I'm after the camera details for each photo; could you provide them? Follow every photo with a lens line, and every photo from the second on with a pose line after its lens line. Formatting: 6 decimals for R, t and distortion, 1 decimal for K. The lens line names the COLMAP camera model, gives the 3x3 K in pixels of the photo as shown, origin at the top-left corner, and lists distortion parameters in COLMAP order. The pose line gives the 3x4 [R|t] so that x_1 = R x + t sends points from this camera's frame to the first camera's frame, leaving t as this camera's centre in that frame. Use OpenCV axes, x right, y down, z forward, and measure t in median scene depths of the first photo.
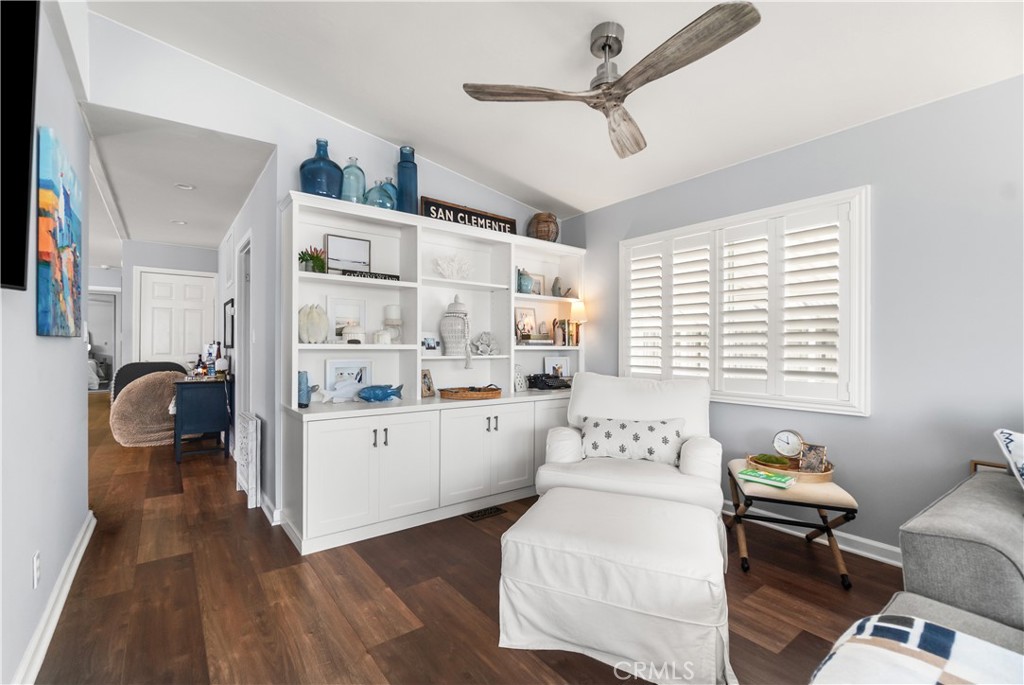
lens RADIAL K [[447.4, 0, 512.0], [0, 447.4, 342.5], [0, 0, 1]] dist [-0.001006, -0.000084]
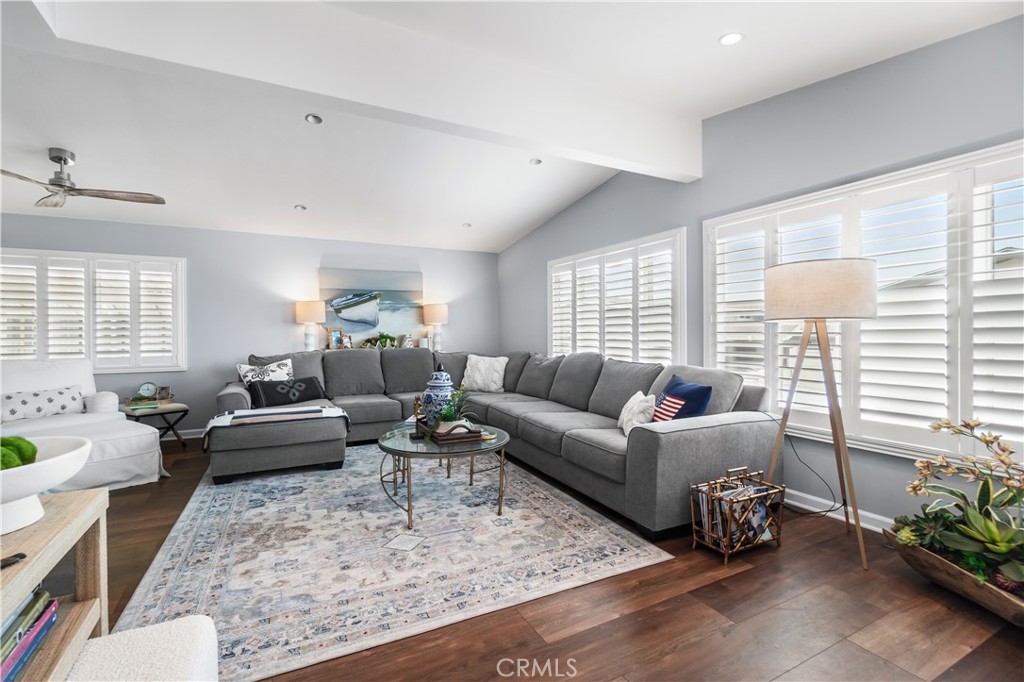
lens RADIAL K [[451.2, 0, 486.8], [0, 451.2, 337.1], [0, 0, 1]] dist [-0.000892, -0.000147]
pose [[0.200644, -0.021532, 0.979428, -0.909767], [-0.007725, 0.999693, 0.023560, -0.044843], [-0.979634, -0.012293, 0.200416, -0.732003]]
